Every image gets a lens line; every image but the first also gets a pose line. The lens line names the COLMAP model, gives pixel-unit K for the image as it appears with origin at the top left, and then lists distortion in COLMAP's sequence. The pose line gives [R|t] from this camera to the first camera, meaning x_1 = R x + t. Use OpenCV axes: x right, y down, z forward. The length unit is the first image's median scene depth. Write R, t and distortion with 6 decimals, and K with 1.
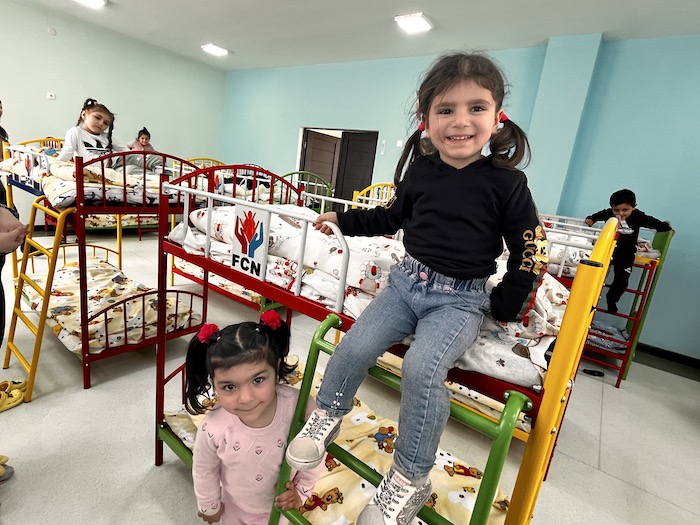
lens RADIAL K [[362.5, 0, 349.0], [0, 362.5, 261.5], [0, 0, 1]] dist [-0.002307, -0.000126]
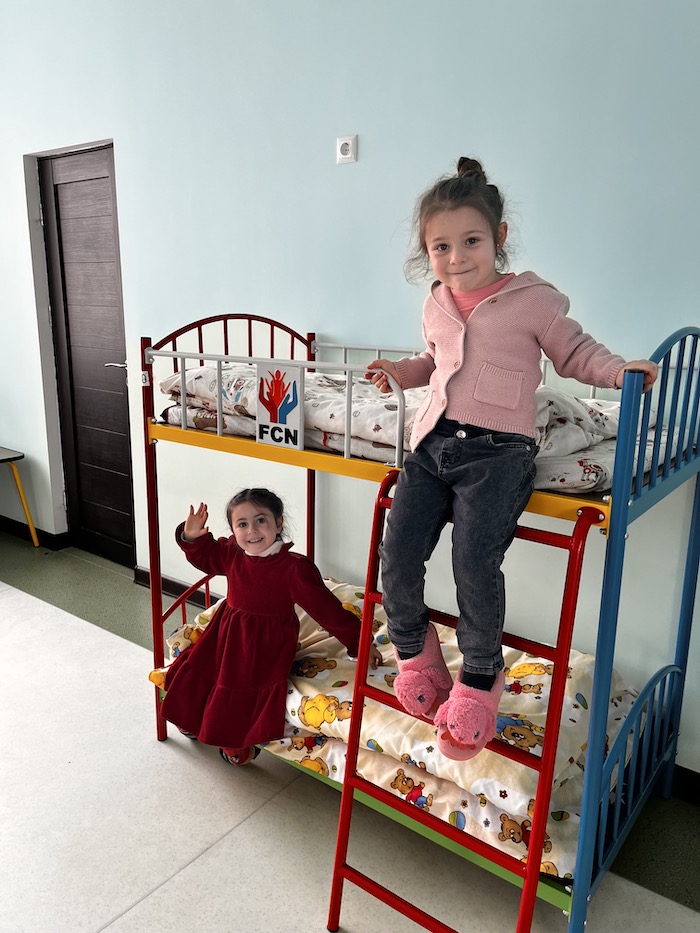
lens RADIAL K [[713.3, 0, 349.4], [0, 713.3, 465.7], [0, 0, 1]] dist [0.012222, 0.002416]
pose [[0.993496, -0.103305, -0.047888, -0.049893], [0.102784, 0.994616, -0.013221, 0.118471], [0.048995, 0.008212, 0.998765, -0.632730]]
